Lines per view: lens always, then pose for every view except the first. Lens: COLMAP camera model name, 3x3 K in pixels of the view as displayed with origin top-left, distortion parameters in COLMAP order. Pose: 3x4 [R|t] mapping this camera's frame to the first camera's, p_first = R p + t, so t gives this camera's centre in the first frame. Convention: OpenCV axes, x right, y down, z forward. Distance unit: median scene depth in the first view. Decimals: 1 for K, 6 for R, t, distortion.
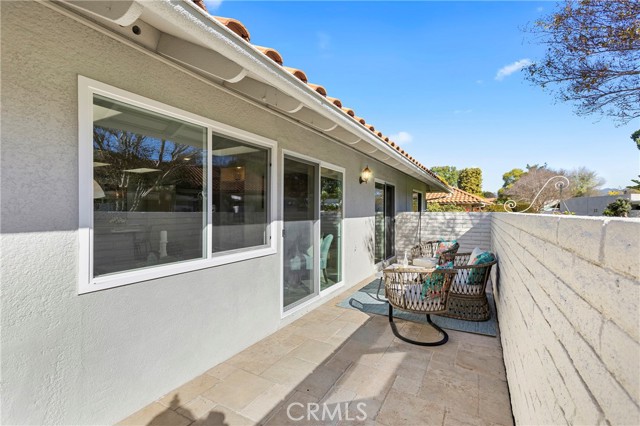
lens RADIAL K [[289.4, 0, 319.2], [0, 289.4, 211.5], [0, 0, 1]] dist [-0.001087, -0.000024]
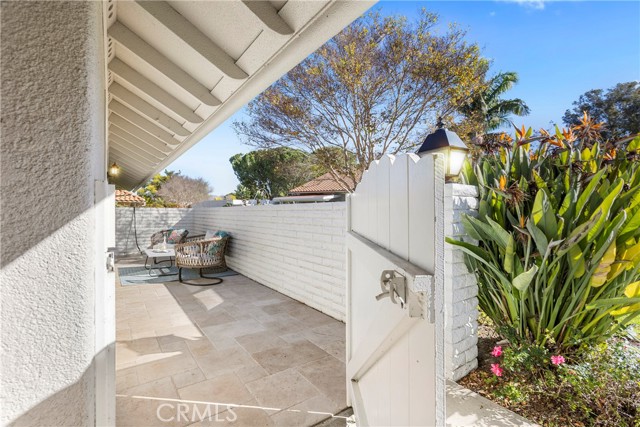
lens RADIAL K [[289.4, 0, 321.6], [0, 289.4, 215.2], [0, 0, 1]] dist [-0.001087, -0.000024]
pose [[0.407810, -0.009125, 0.913021, -0.384374], [0.000035, 0.999950, 0.009978, 0.020983], [-0.913067, -0.004037, 0.407790, -0.102602]]
